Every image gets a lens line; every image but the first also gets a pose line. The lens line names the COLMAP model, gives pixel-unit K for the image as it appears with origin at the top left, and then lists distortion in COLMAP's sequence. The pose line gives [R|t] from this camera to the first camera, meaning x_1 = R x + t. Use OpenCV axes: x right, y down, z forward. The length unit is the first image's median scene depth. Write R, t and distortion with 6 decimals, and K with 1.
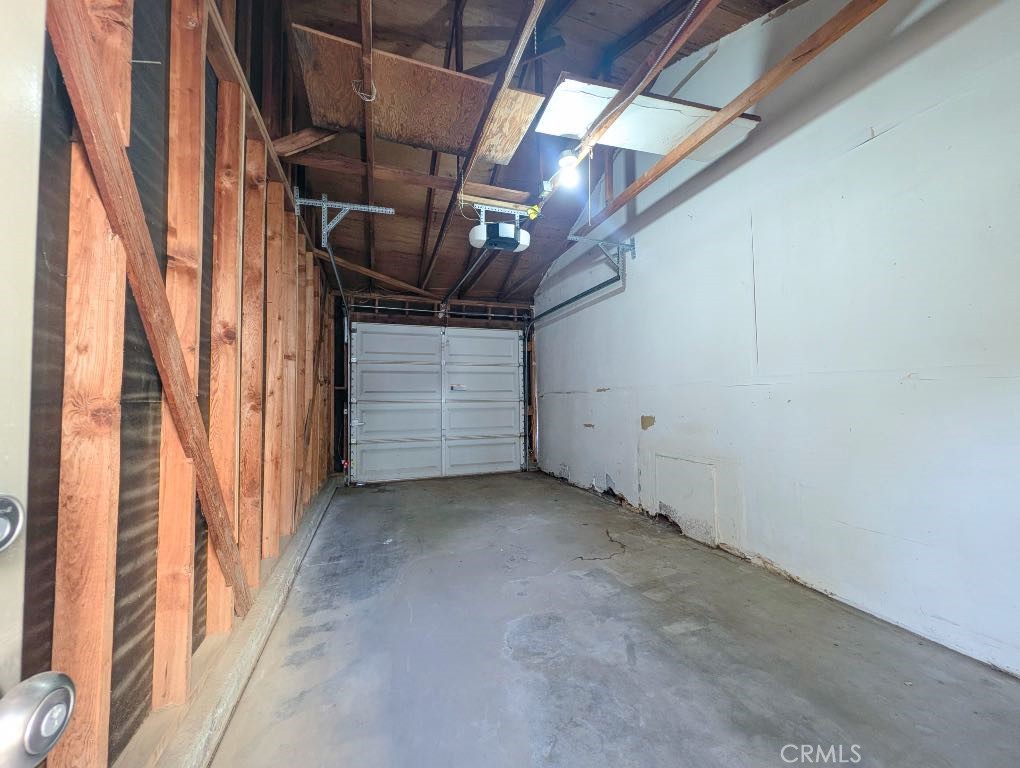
lens RADIAL K [[385.6, 0, 510.8], [0, 385.6, 382.9], [0, 0, 1]] dist [-0.000504, -0.000154]
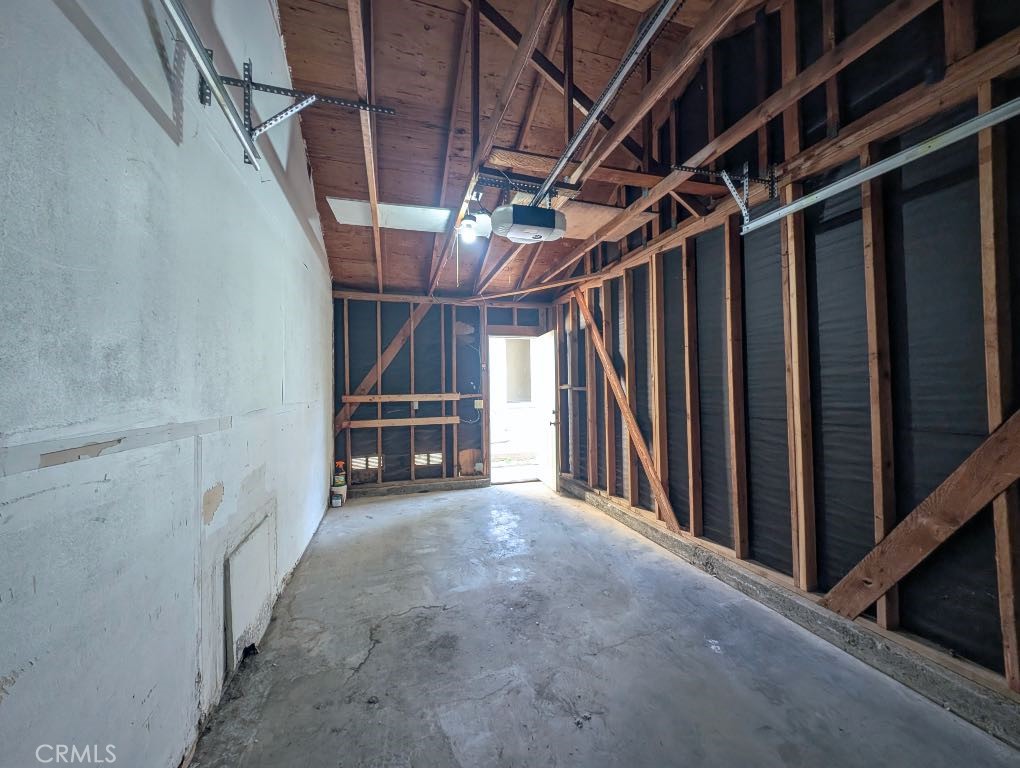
lens RADIAL K [[385.6, 0, 510.8], [0, 385.6, 382.9], [0, 0, 1]] dist [-0.000504, -0.000154]
pose [[-0.999098, 0.021962, 0.036343, -0.007675], [0.019838, 0.998131, -0.057802, -0.000342], [-0.037544, -0.057029, -0.997666, 1.800709]]
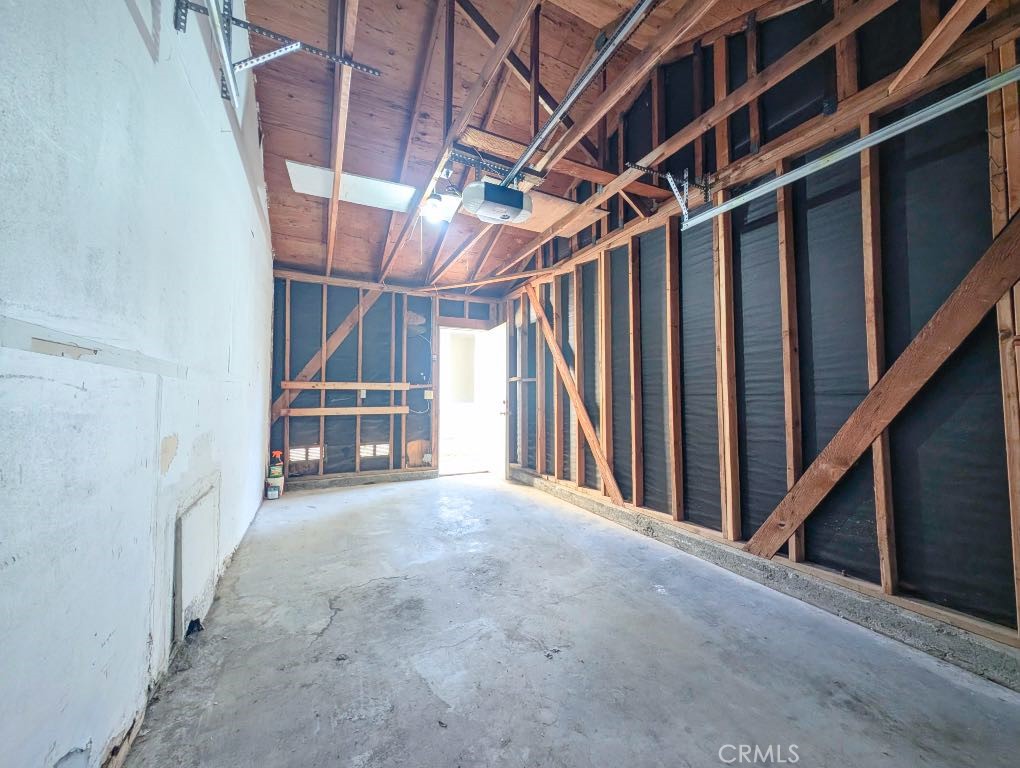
lens RADIAL K [[385.6, 0, 510.8], [0, 385.6, 382.9], [0, 0, 1]] dist [-0.000504, -0.000154]
pose [[-0.992112, 0.001603, -0.125346, 0.055405], [0.011491, 0.996871, -0.078206, 0.083651], [0.124828, -0.079029, -0.989026, 1.827535]]
